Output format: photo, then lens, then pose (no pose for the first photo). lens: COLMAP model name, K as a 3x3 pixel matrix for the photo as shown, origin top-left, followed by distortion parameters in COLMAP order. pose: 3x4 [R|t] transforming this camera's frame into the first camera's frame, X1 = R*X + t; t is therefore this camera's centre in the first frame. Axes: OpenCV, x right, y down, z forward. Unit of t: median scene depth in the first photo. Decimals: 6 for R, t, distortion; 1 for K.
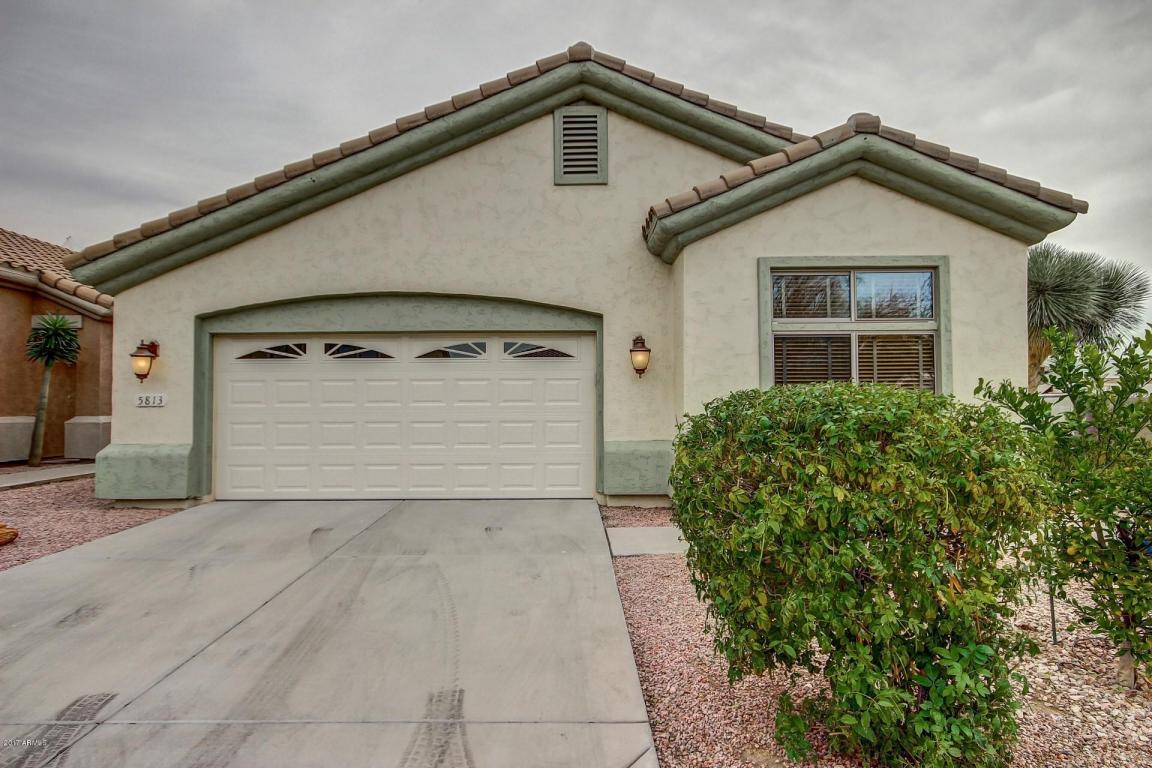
lens RADIAL K [[639.7, 0, 579.5], [0, 639.7, 390.9], [0, 0, 1]] dist [-0.002251, 0.017696]
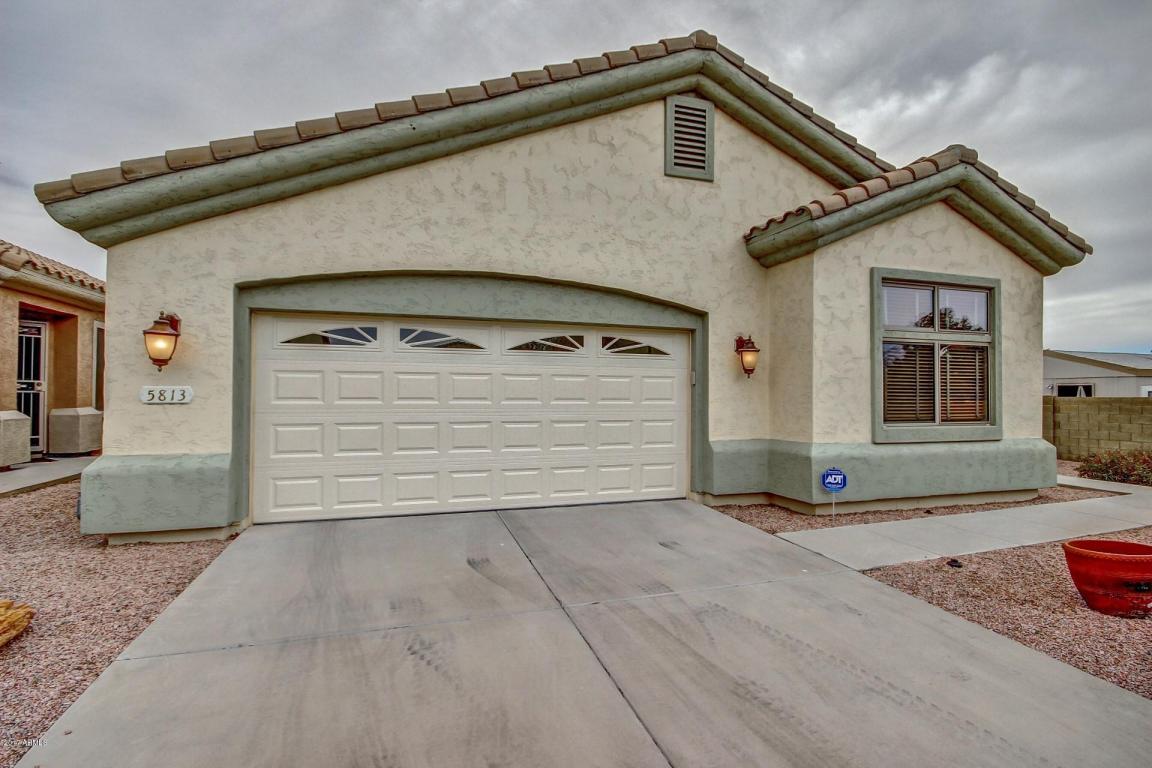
lens RADIAL K [[529.3, 0, 577.4], [0, 529.3, 390.0], [0, 0, 1]] dist [0.001335, -0.007510]
pose [[0.951277, 0.012884, 0.308070, -0.411083], [-0.016559, 0.999819, 0.009318, -0.004391], [-0.307894, -0.013966, 0.951318, 0.283906]]
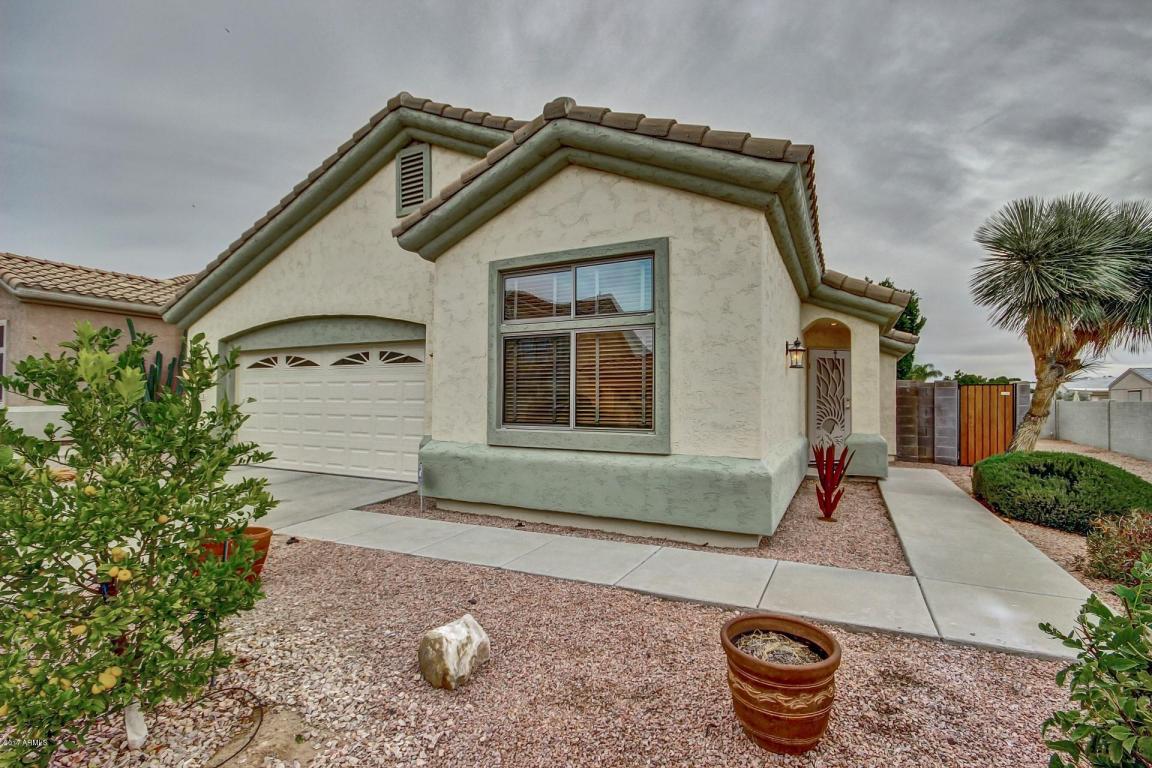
lens RADIAL K [[529.2, 0, 578.5], [0, 529.2, 389.6], [0, 0, 1]] dist [-0.000663, -0.012807]
pose [[0.894604, 0.001509, -0.446857, 0.712004], [0.000811, 0.999987, 0.005001, -0.007615], [0.446858, -0.004836, 0.894592, 0.275488]]
